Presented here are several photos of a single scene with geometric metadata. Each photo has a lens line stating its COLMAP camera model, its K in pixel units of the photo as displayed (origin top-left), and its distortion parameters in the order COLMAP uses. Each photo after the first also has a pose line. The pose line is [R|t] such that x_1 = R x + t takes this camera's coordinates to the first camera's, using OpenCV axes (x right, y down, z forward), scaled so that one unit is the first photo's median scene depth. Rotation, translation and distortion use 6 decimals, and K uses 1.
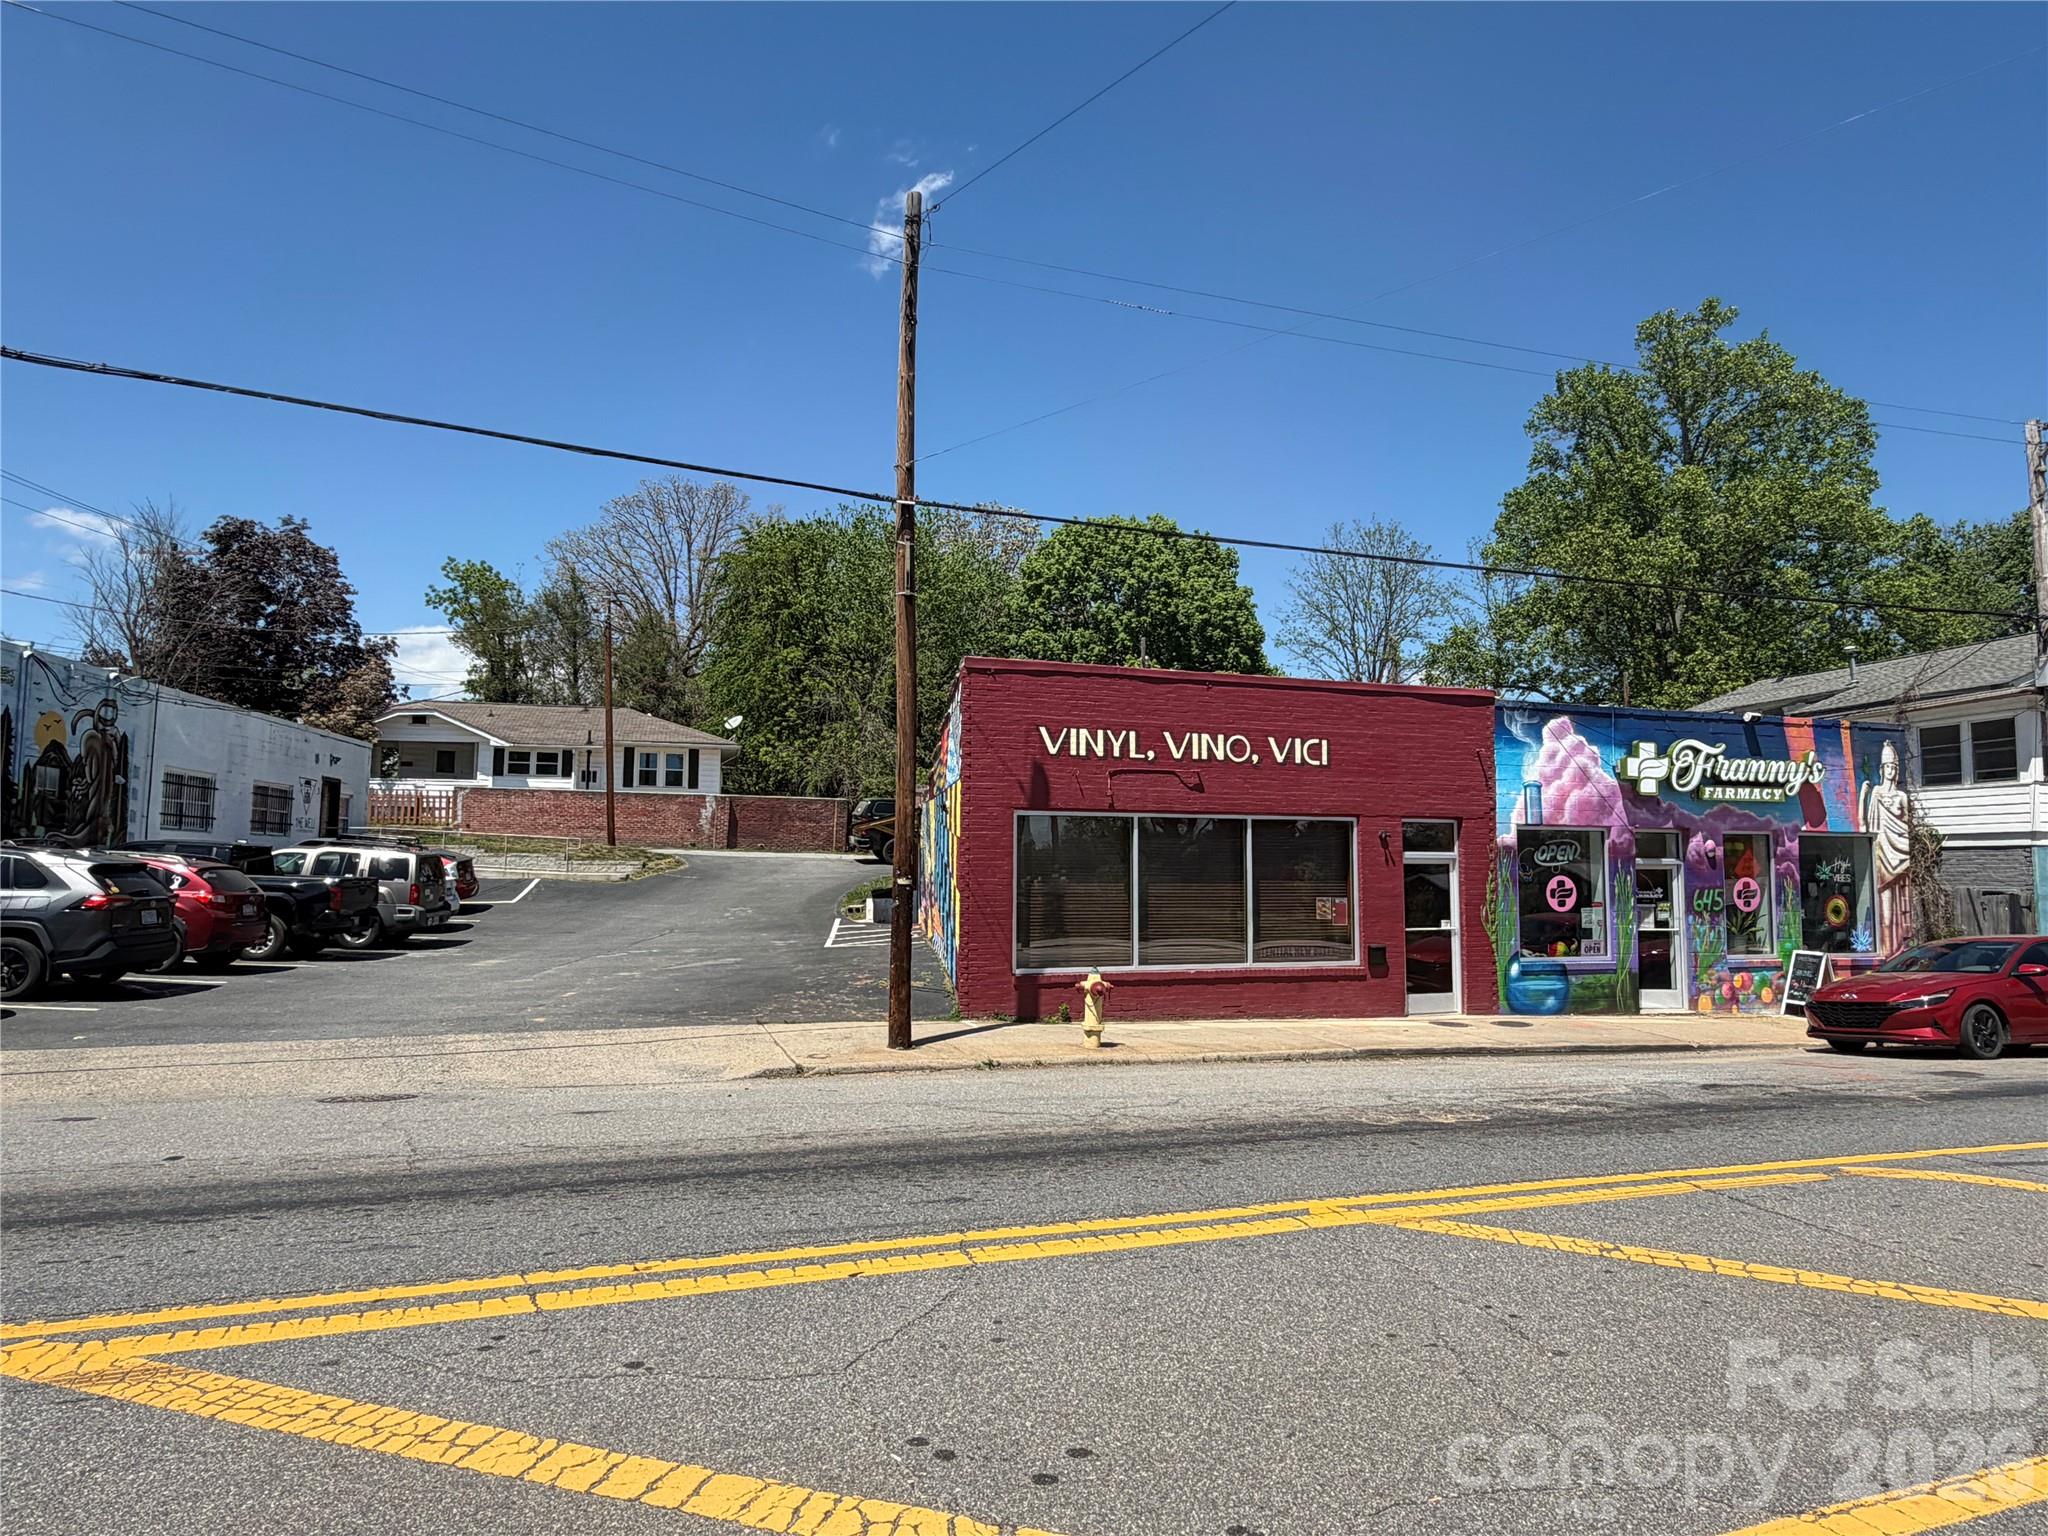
lens RADIAL K [[1212.4, 0, 1046.4], [0, 1212.4, 762.1], [0, 0, 1]] dist [0.012438, -0.000781]
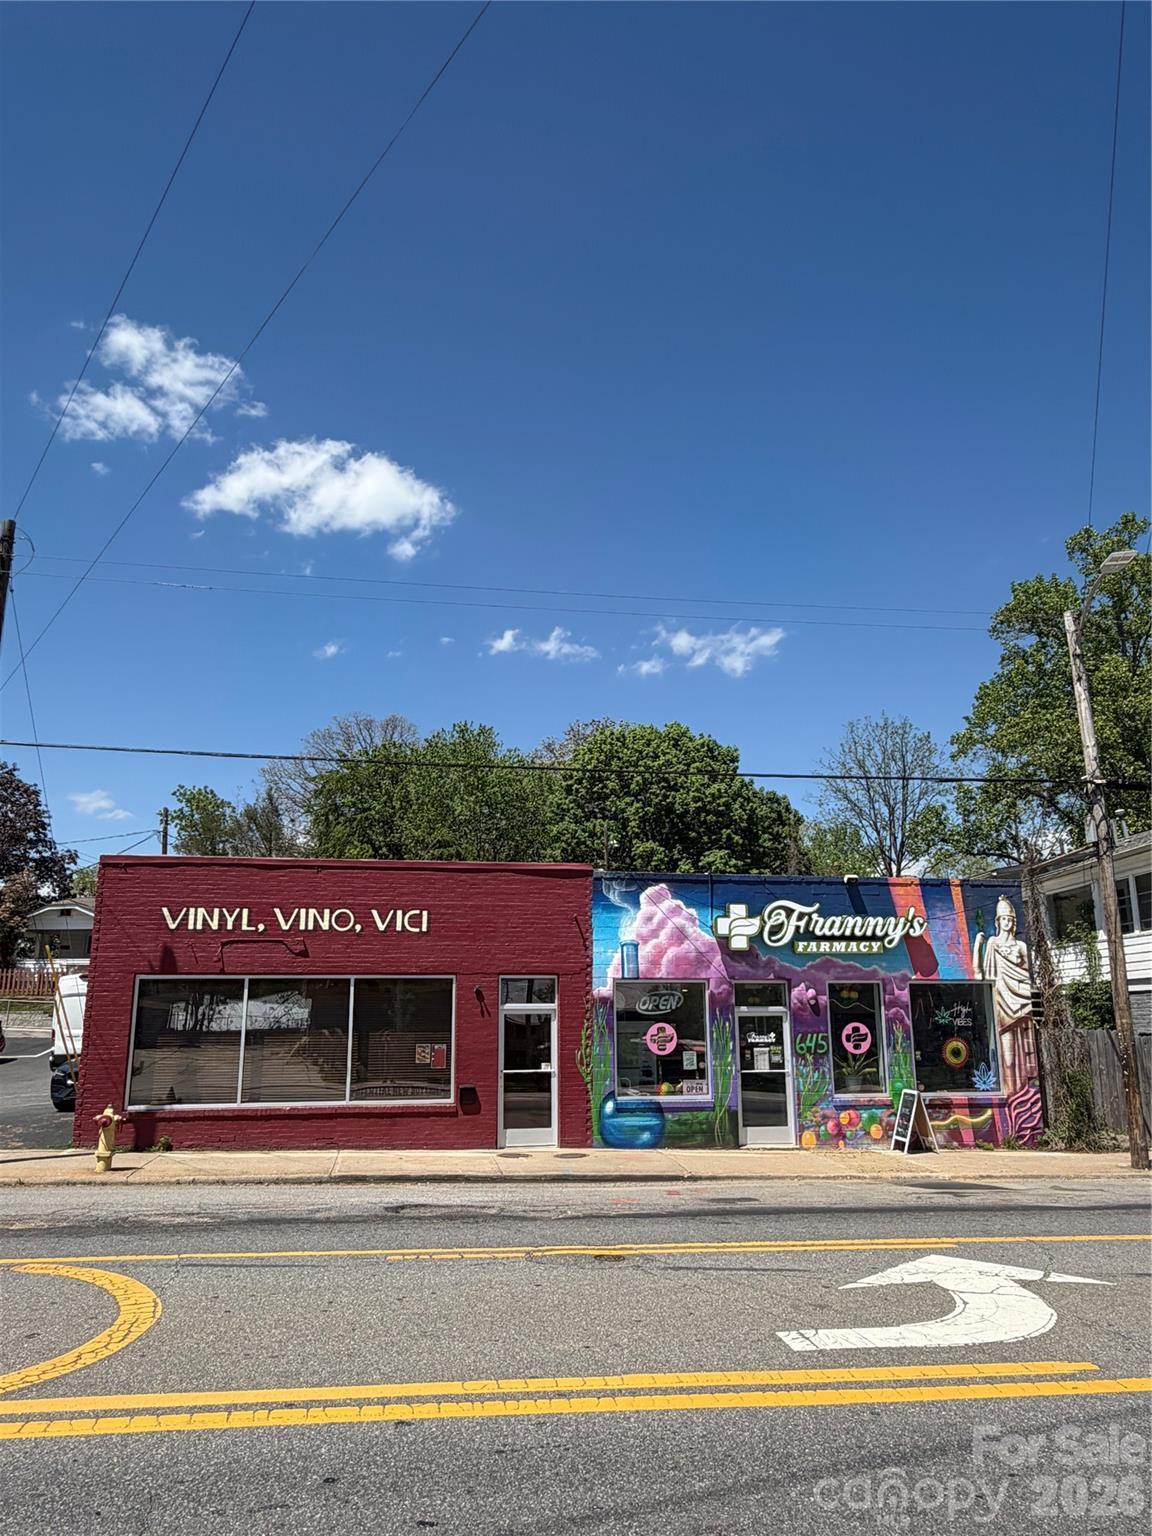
lens RADIAL K [[1020.4, 0, 576.0], [0, 1020.4, 768.0], [0, 0, 1]] dist [0.005189, 0.000251]
pose [[0.986899, -0.050945, -0.153084, 0.497958], [0.025817, 0.986477, -0.161856, 0.009305], [0.159260, 0.155784, 0.974868, 0.002951]]
